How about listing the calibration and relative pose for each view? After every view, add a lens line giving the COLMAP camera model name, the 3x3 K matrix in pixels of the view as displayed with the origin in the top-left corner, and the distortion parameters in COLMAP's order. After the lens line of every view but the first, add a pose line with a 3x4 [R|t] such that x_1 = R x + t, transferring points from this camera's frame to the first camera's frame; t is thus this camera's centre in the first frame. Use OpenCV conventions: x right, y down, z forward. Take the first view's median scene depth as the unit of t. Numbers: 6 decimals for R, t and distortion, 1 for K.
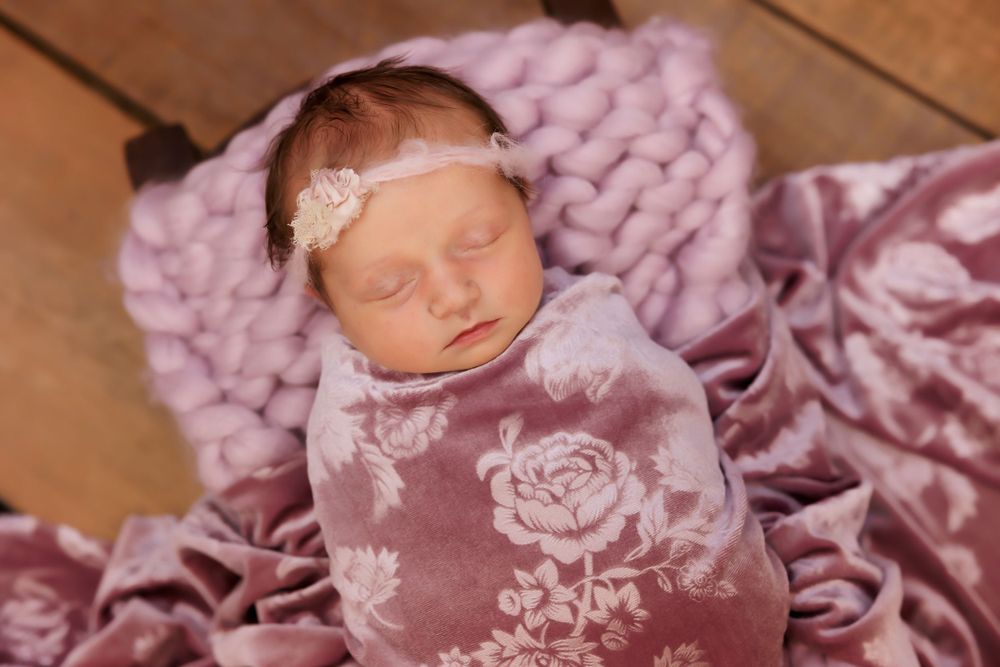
lens RADIAL K [[1727.8, 0, 455.9], [0, 1727.8, 330.7], [0, 0, 1]] dist [0.049567, -0.110744]
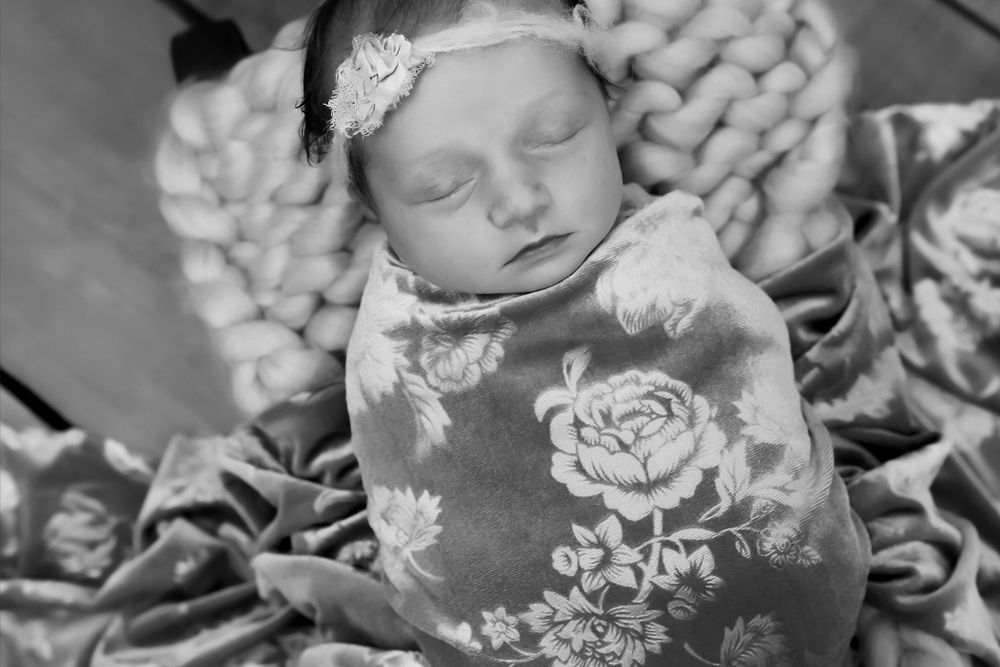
lens RADIAL K [[1236.9, 0, 499.5], [0, 1236.9, 434.3], [0, 0, 1]] dist [-0.003903, 0.024297]
pose [[0.998999, 0.044726, 0.001234, -0.005704], [-0.044547, 0.991677, 0.120802, 0.018289], [0.004179, -0.120736, 0.992676, 0.373319]]
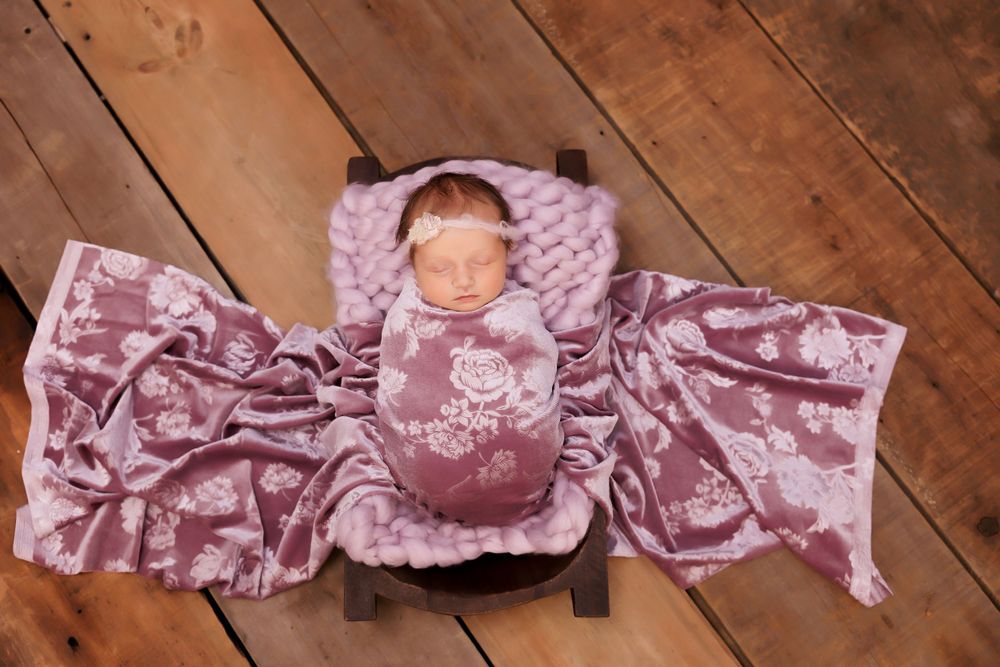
lens RADIAL K [[1262.6, 0, 419.8], [0, 1262.6, 332.2], [0, 0, 1]] dist [0.012497, 0.002146]
pose [[0.944628, 0.324211, -0.050643, 0.050065], [-0.320013, 0.944329, 0.076383, -0.063464], [0.072588, -0.055947, 0.995792, -0.704399]]
